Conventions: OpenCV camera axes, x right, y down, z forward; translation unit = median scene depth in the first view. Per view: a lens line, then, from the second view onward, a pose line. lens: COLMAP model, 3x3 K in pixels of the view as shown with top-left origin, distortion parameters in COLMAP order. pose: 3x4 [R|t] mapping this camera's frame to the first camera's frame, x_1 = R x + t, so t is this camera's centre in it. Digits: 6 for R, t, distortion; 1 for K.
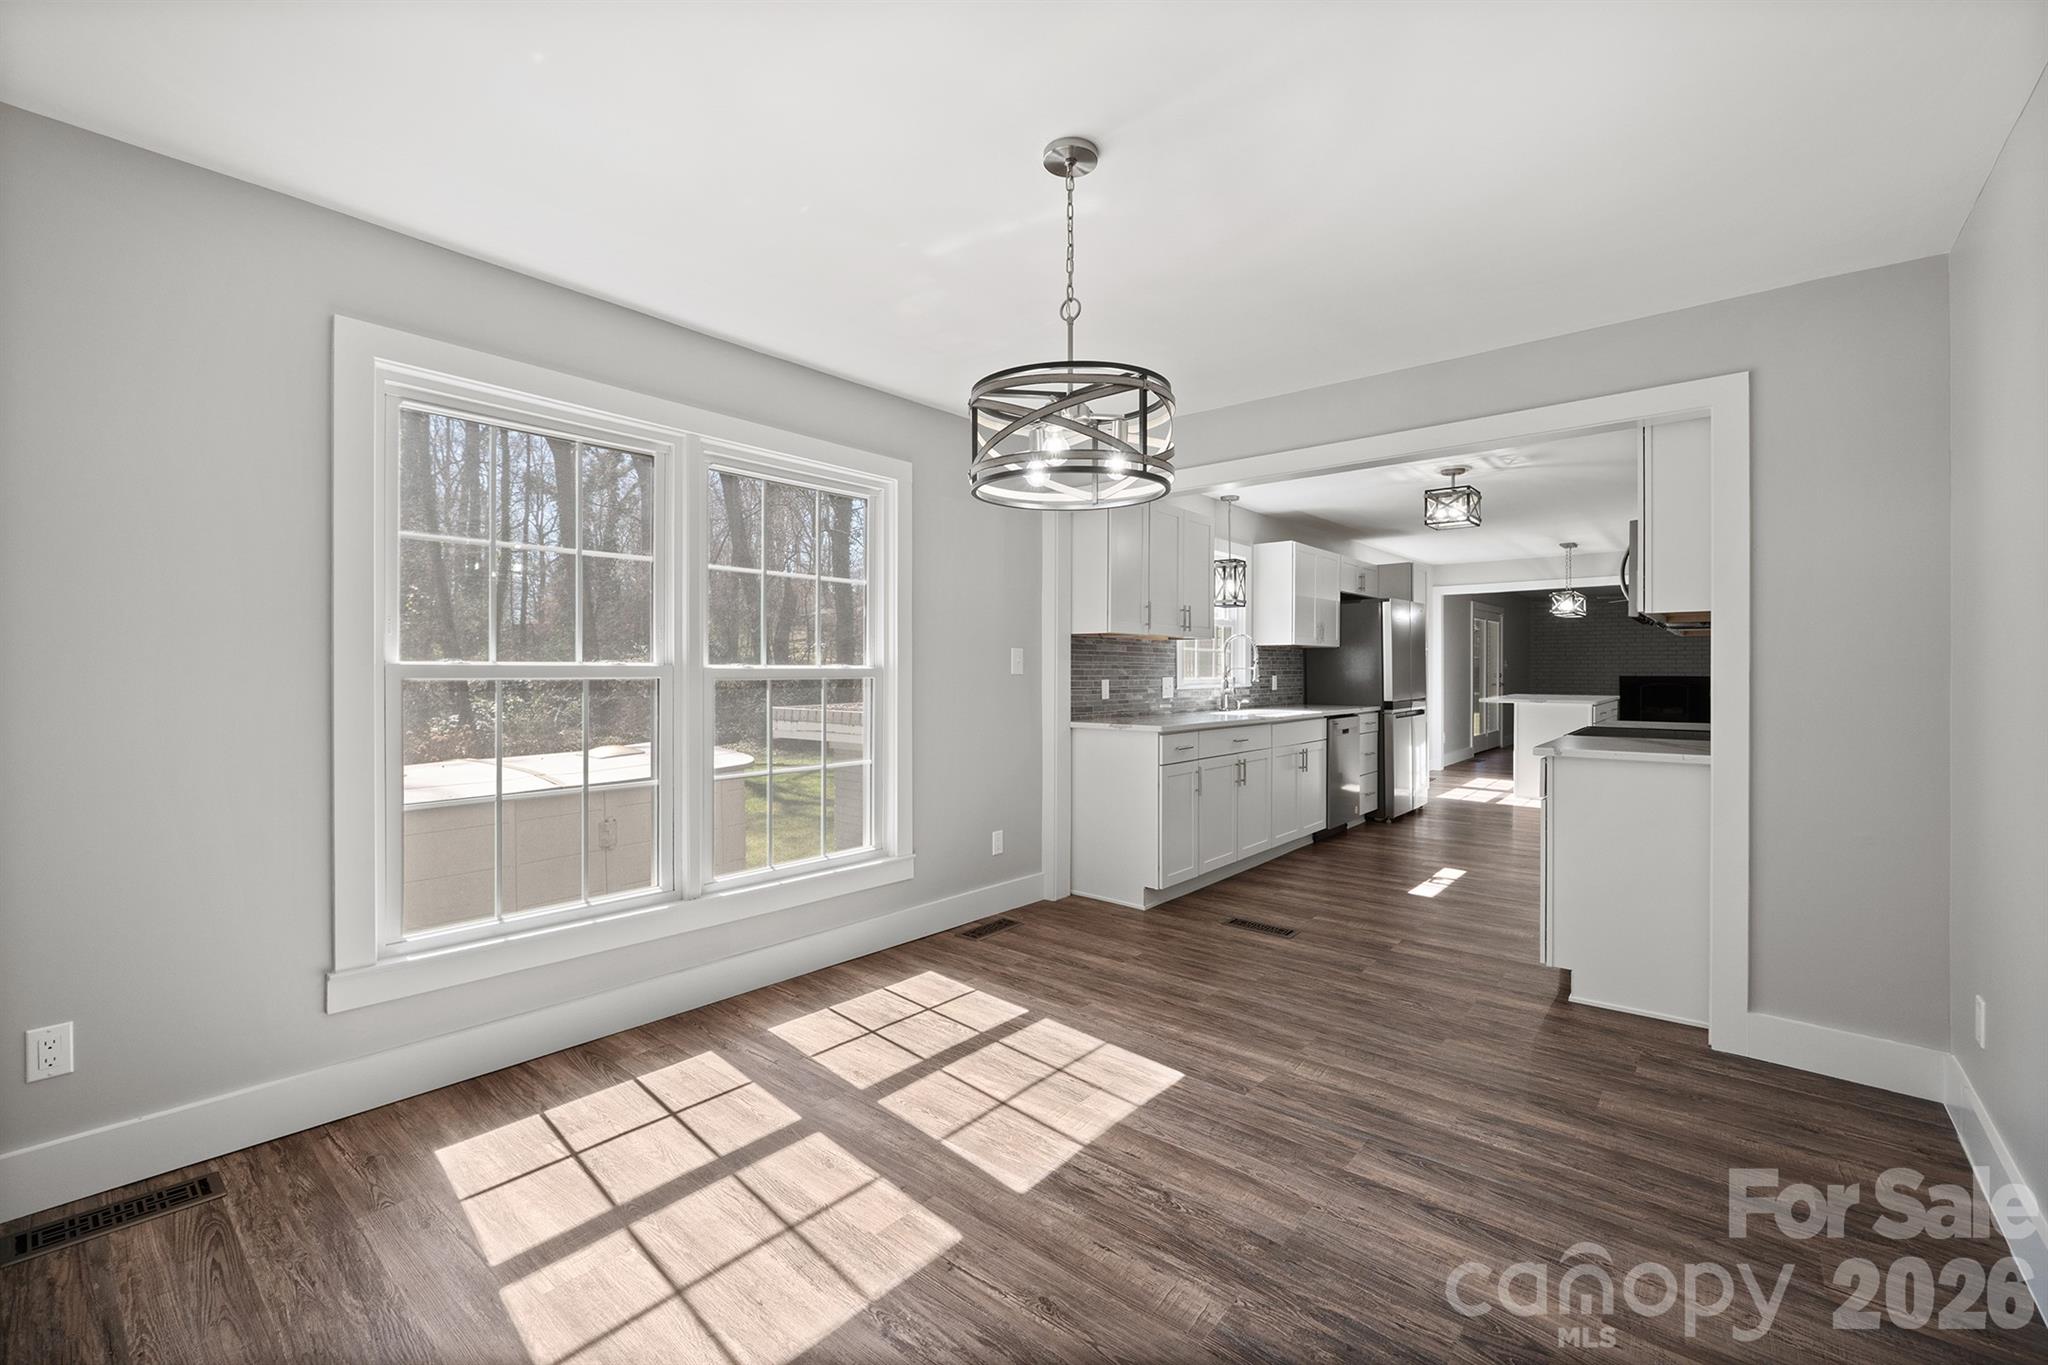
lens RADIAL K [[861.7, 0, 1023.8], [0, 861.7, 670.2], [0, 0, 1]] dist [-0.003940, -0.000803]
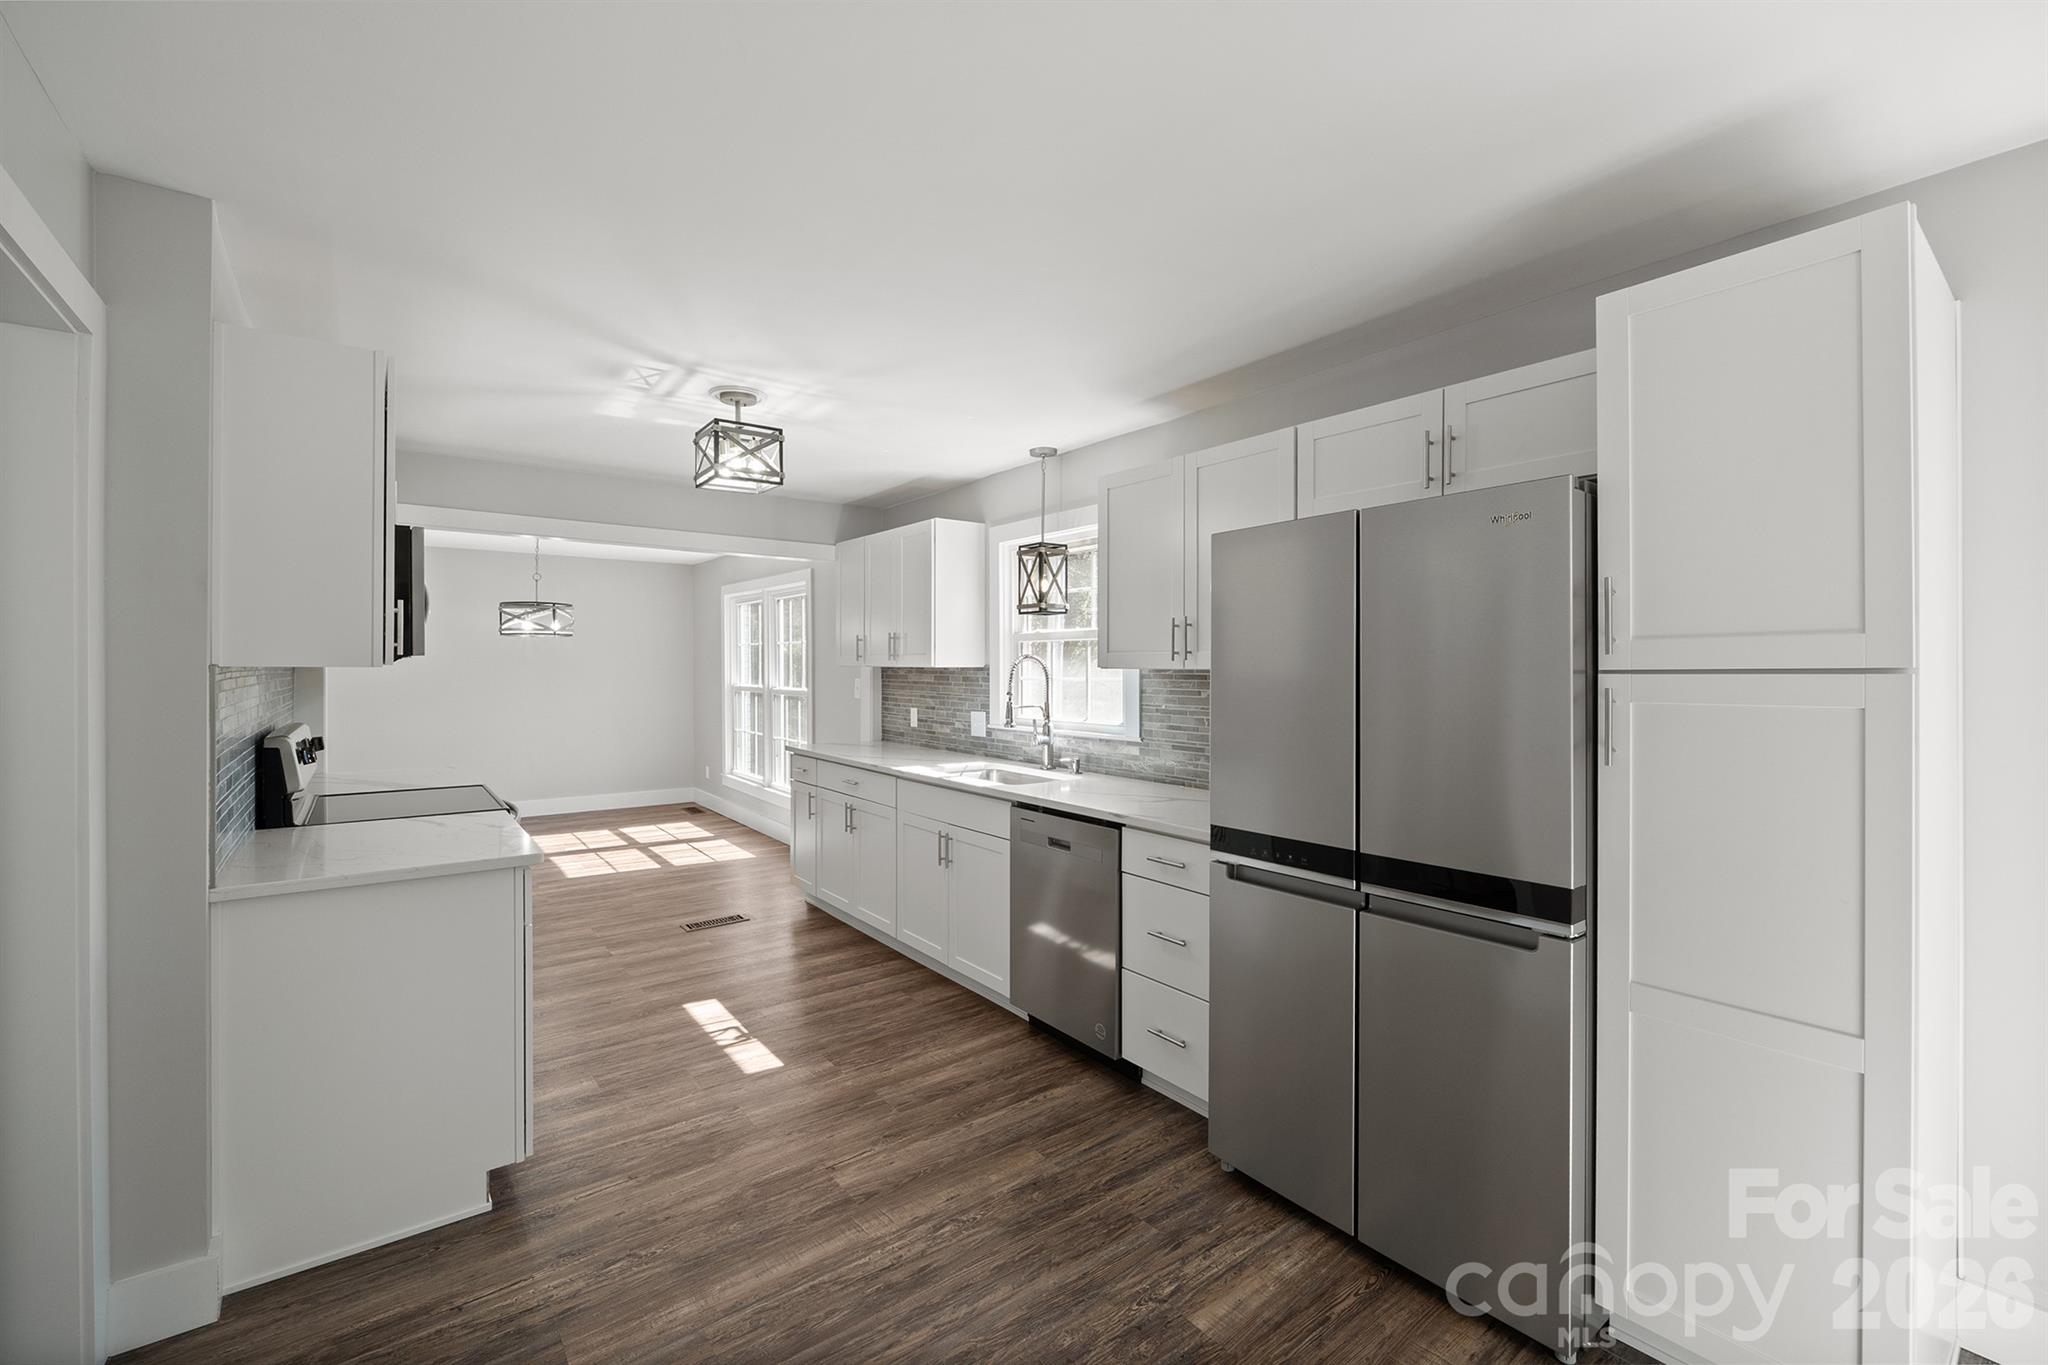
lens RADIAL K [[861.7, 0, 1023.8], [0, 861.7, 670.2], [0, 0, 1]] dist [-0.003940, -0.000803]
pose [[-0.197148, 0.001477, -0.980373, 1.078506], [-0.004152, 0.999989, 0.002341, -0.037479], [0.980365, 0.004532, -0.197139, 1.326881]]
